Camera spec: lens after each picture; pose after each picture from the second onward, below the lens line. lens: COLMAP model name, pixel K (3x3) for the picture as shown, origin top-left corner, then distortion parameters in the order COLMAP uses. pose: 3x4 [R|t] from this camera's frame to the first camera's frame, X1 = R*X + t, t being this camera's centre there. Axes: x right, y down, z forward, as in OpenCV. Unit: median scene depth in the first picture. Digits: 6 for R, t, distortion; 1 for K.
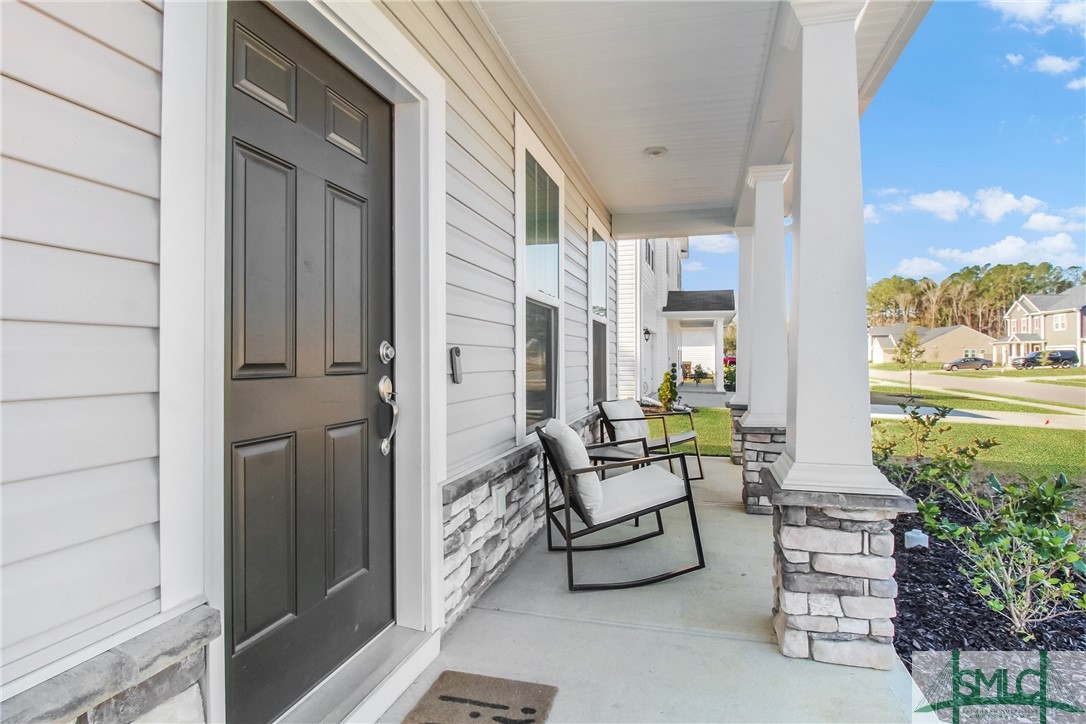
lens RADIAL K [[535.6, 0, 545.2], [0, 535.6, 354.7], [0, 0, 1]] dist [-0.005623, -0.000543]
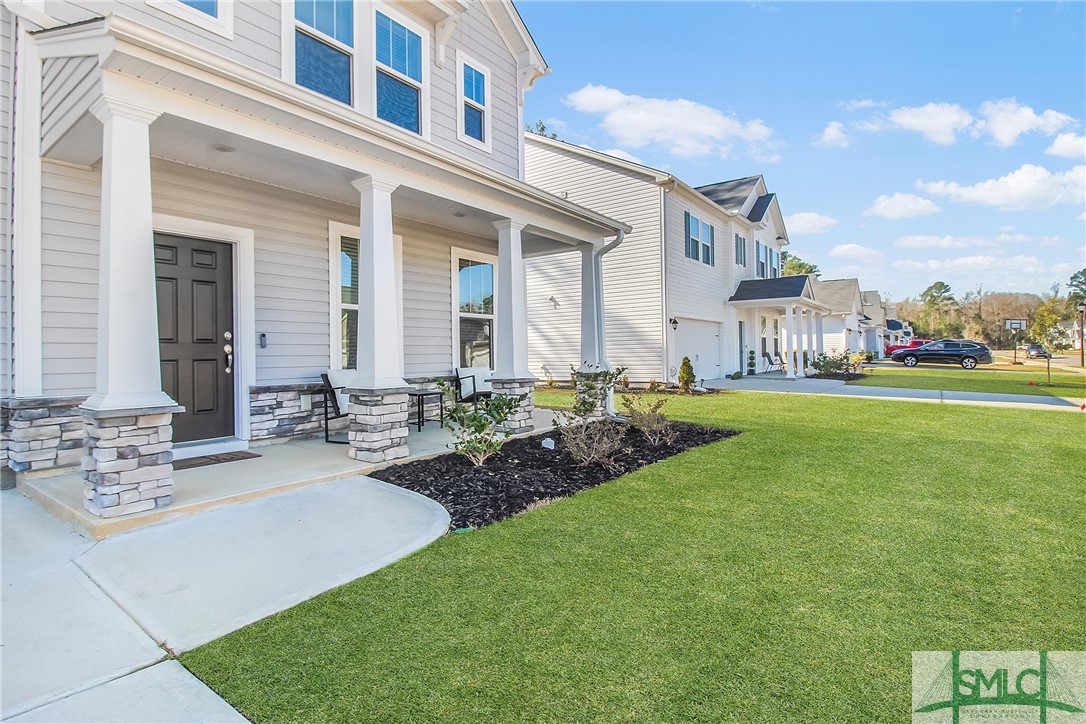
lens RADIAL K [[535.6, 0, 542.5], [0, 535.6, 352.1], [0, 0, 1]] dist [-0.005623, -0.000543]
pose [[0.927049, -0.012032, -0.374747, 1.997869], [0.014099, 0.999897, 0.002774, 0.084659], [0.374675, -0.007855, 0.927123, -0.841086]]
